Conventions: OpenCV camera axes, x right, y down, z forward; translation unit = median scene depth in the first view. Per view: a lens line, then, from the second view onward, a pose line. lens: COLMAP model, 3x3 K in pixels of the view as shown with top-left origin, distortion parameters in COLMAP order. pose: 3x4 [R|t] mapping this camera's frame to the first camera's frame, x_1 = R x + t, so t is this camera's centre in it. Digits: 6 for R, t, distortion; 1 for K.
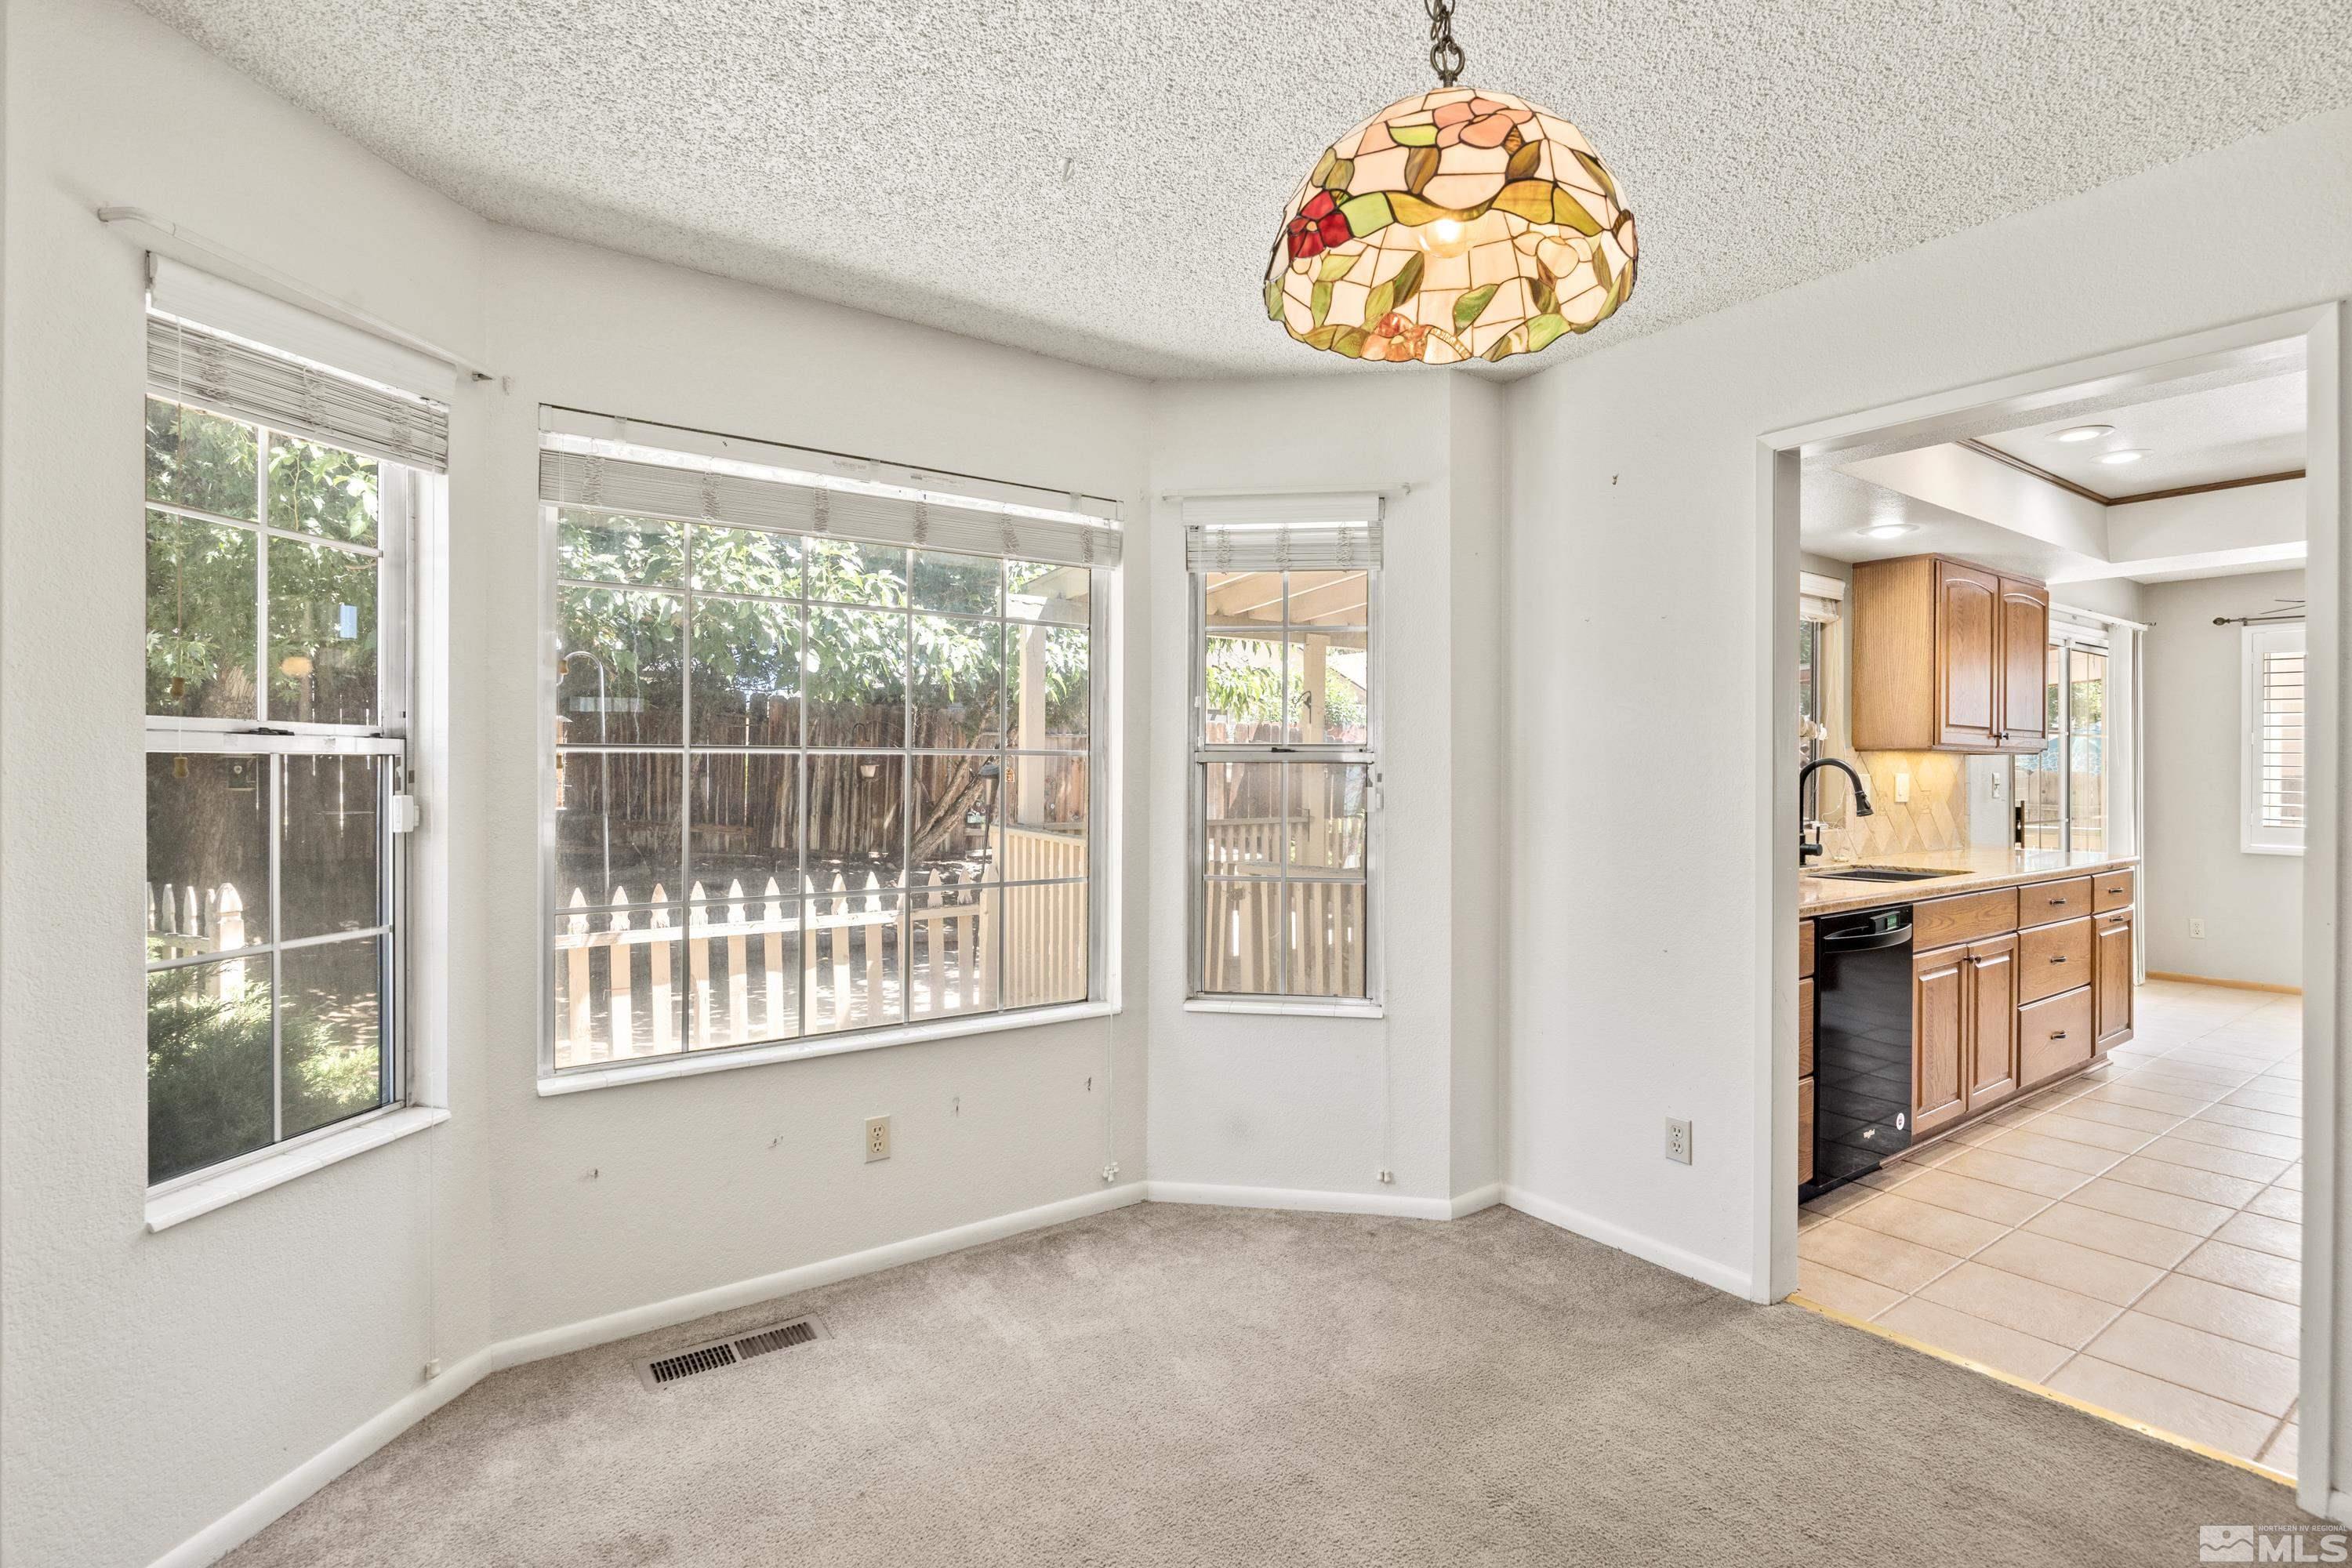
lens RADIAL K [[1128.4, 0, 1180.2], [0, 1128.4, 777.0], [0, 0, 1]] dist [-0.003645, -0.001180]
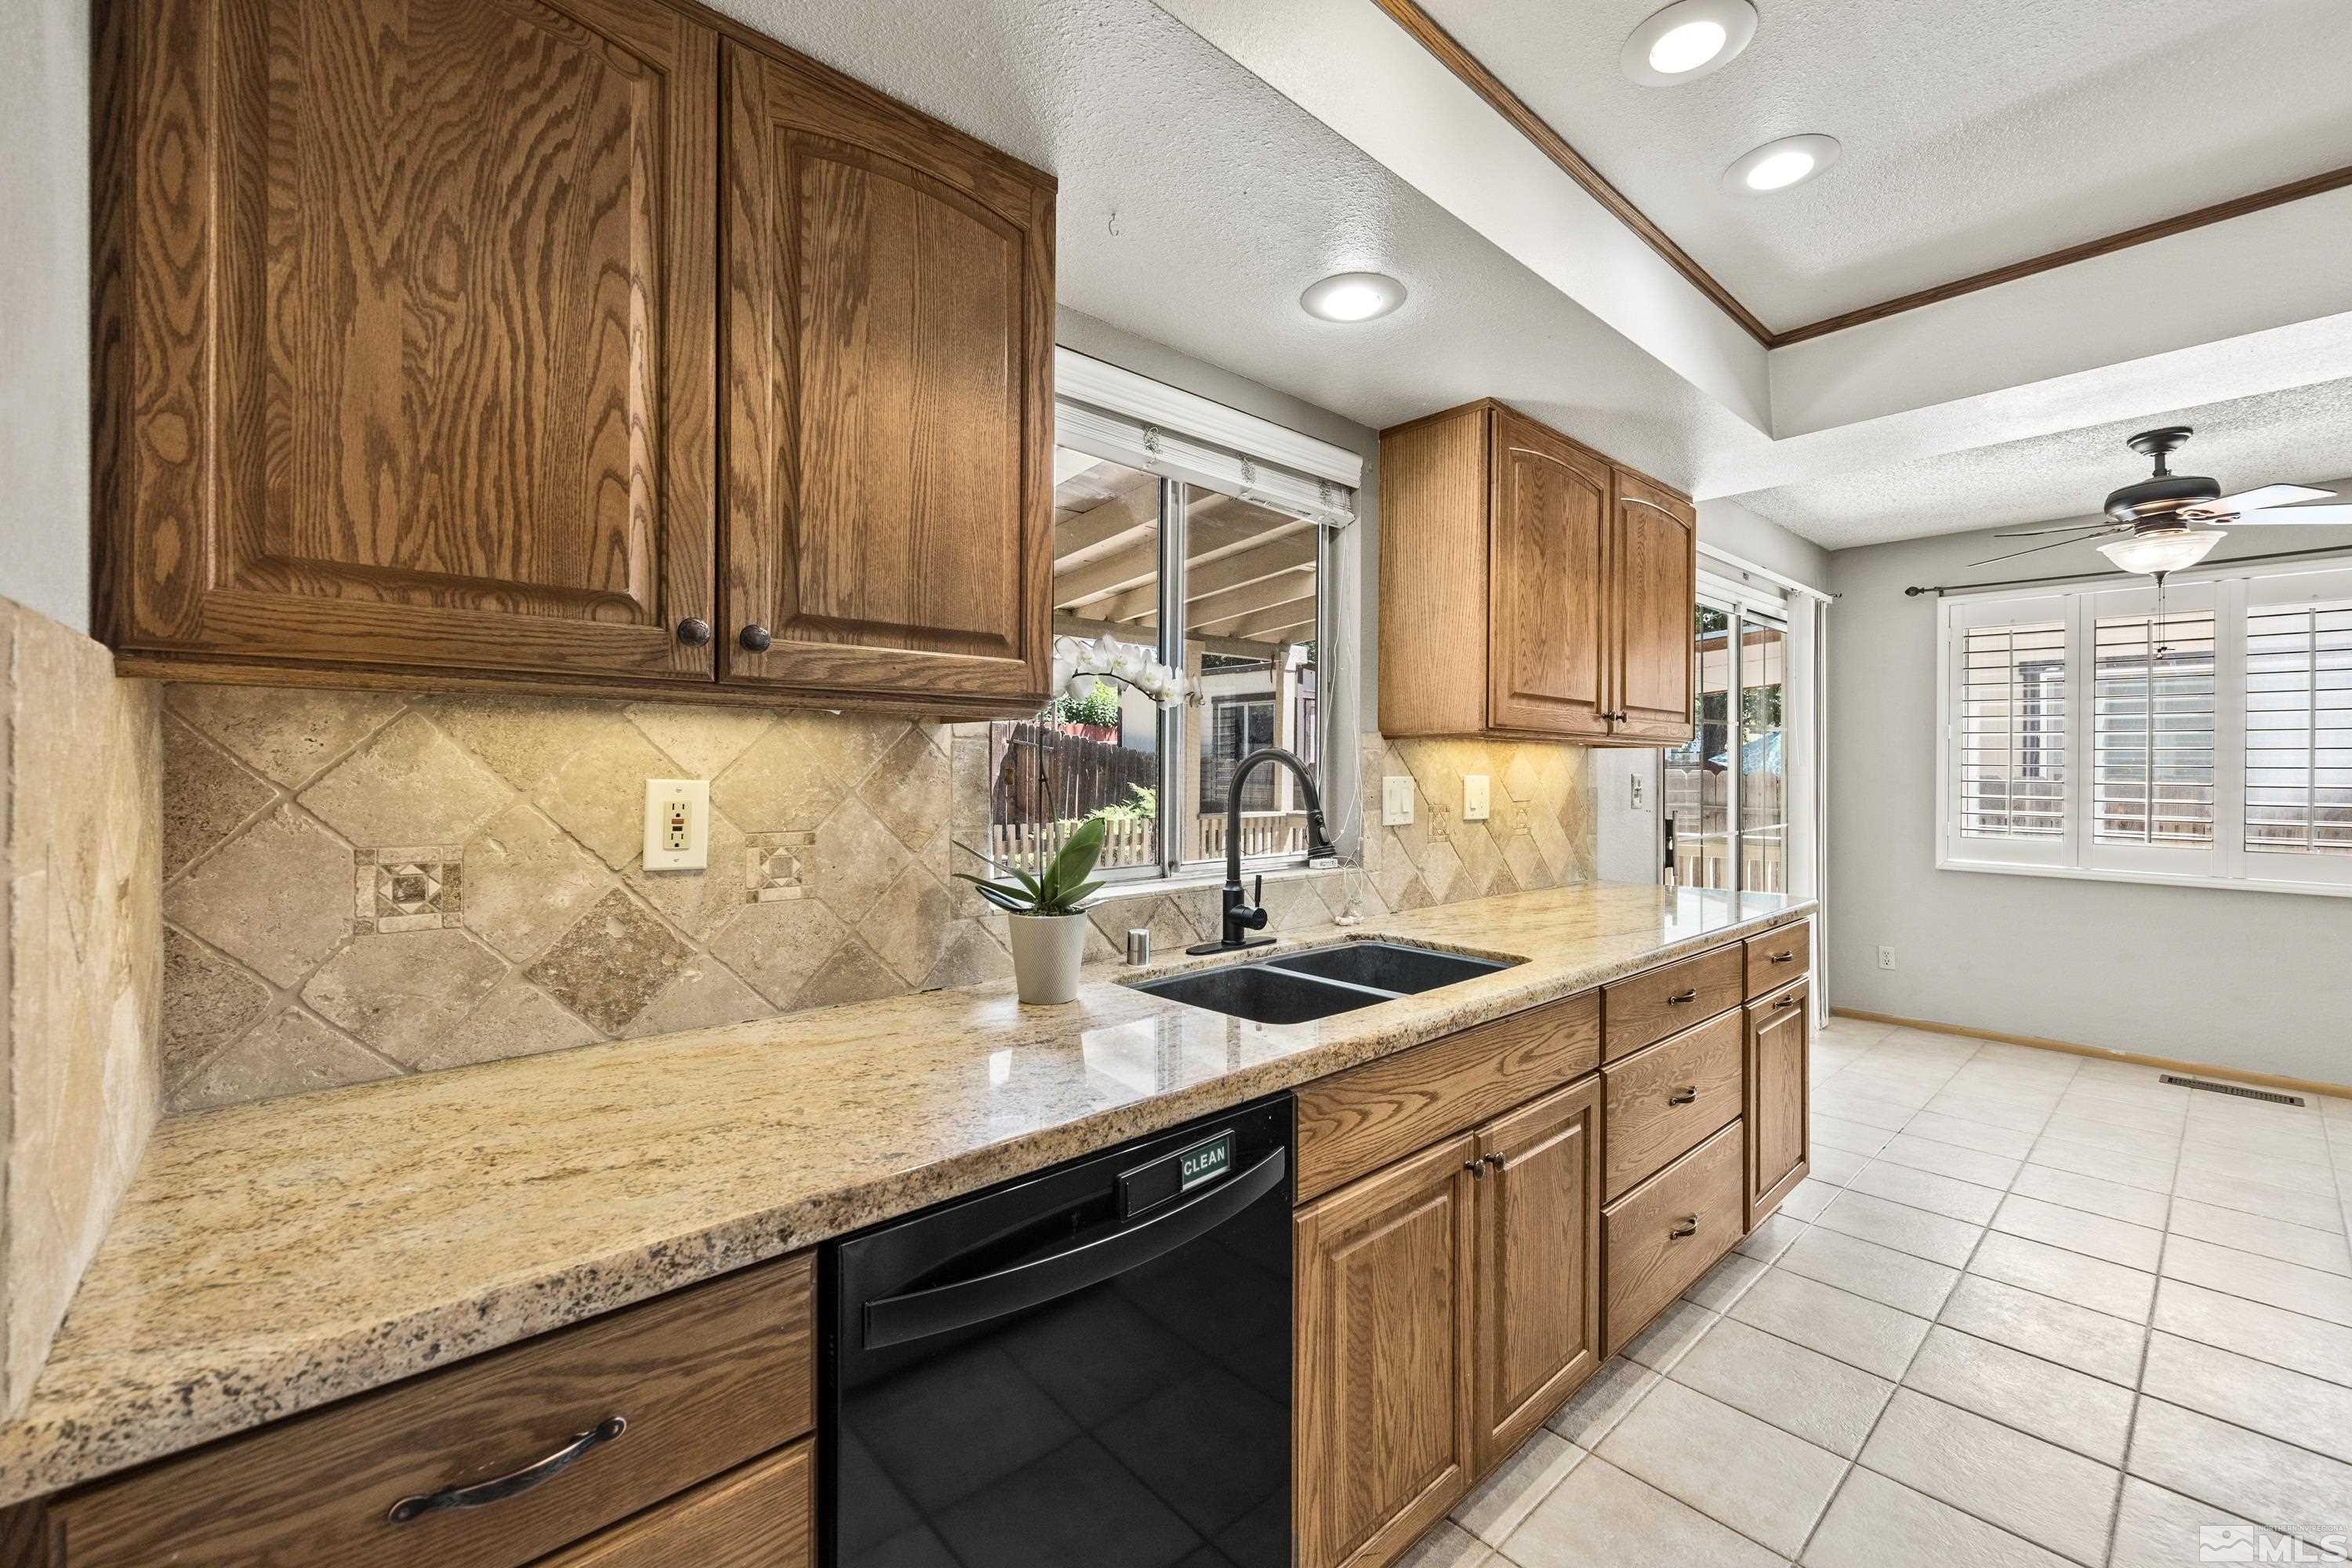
lens RADIAL K [[955.0, 0, 1174.5], [0, 955.0, 775.3], [0, 0, 1]] dist [-0.000805, 0.000123]
pose [[0.994552, 0.000236, 0.104245, 0.418119], [-0.000410, 0.999999, 0.001649, -0.003981], [-0.104244, -0.001683, 0.994550, 0.480955]]
